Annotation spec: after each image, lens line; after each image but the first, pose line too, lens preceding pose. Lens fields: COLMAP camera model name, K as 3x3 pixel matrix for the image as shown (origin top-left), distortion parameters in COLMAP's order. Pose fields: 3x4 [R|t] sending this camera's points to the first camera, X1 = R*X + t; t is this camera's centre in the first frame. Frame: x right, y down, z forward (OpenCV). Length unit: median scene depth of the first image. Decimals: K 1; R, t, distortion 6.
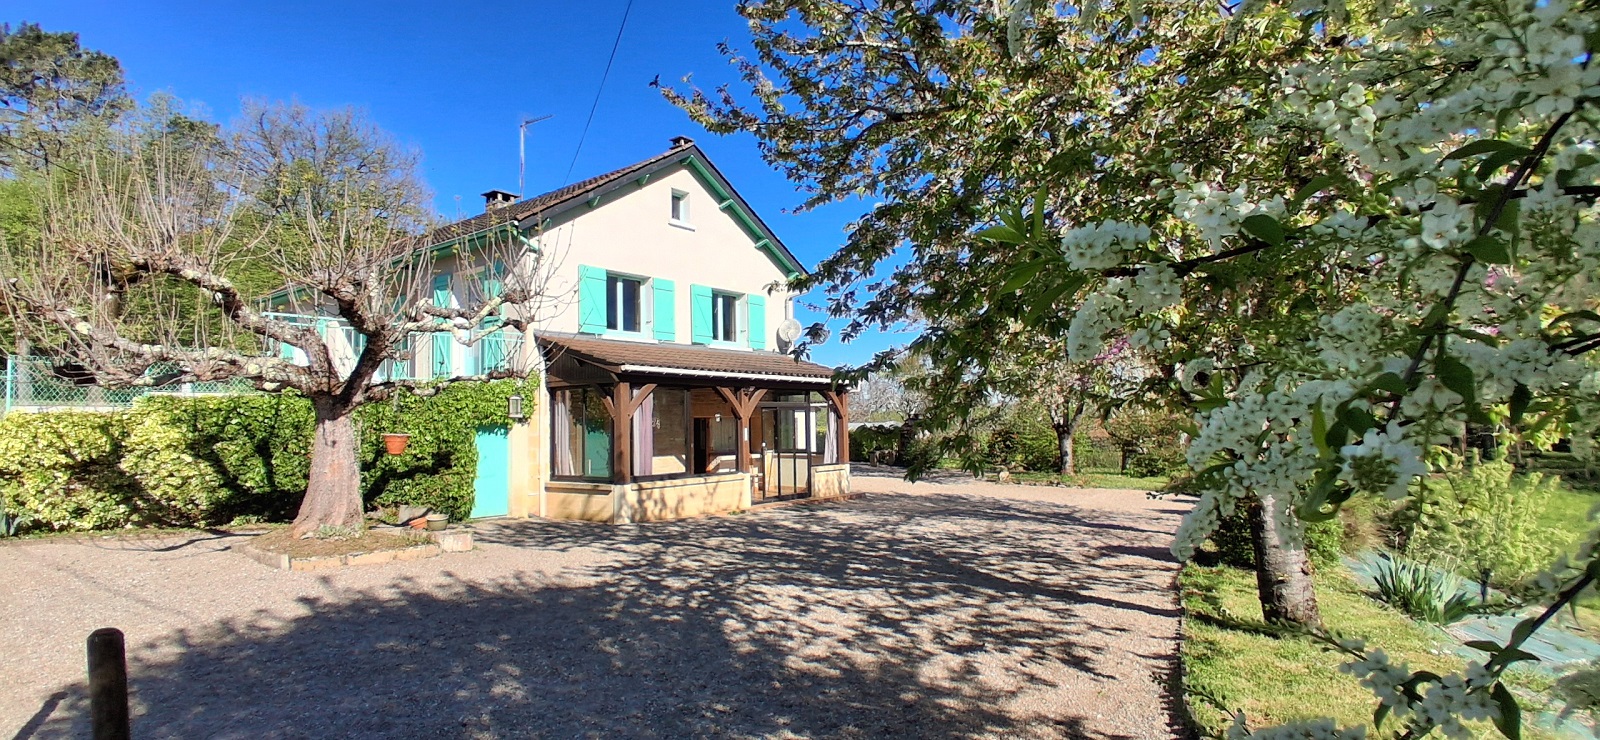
lens RADIAL K [[772.2, 0, 813.7], [0, 772.2, 394.0], [0, 0, 1]] dist [-0.028797, -0.001555]
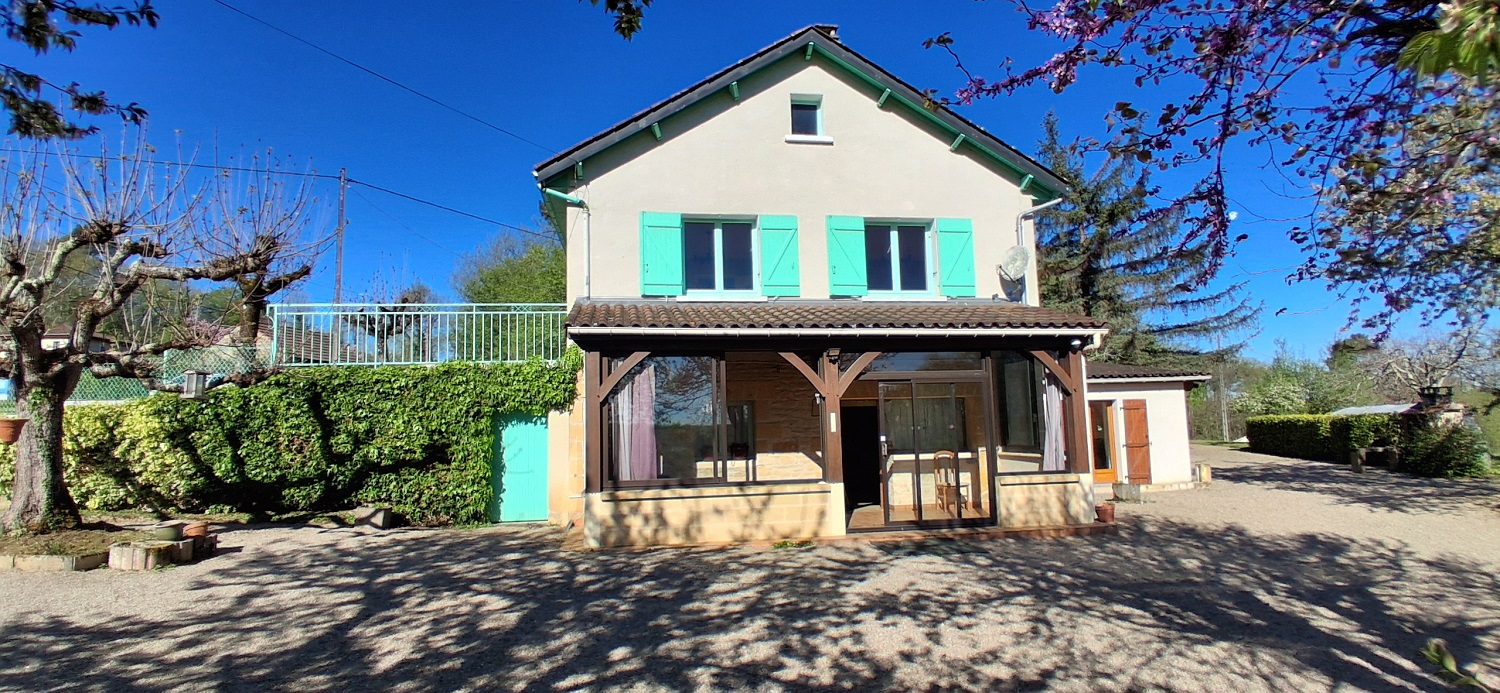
lens RADIAL K [[754.5, 0, 746.3], [0, 754.5, 361.2], [0, 0, 1]] dist [-0.030602, -0.018625]
pose [[0.731026, -0.063176, -0.679419, 0.333516], [0.040399, 0.997965, -0.049329, 0.033639], [0.681153, 0.008614, 0.732091, 0.552071]]
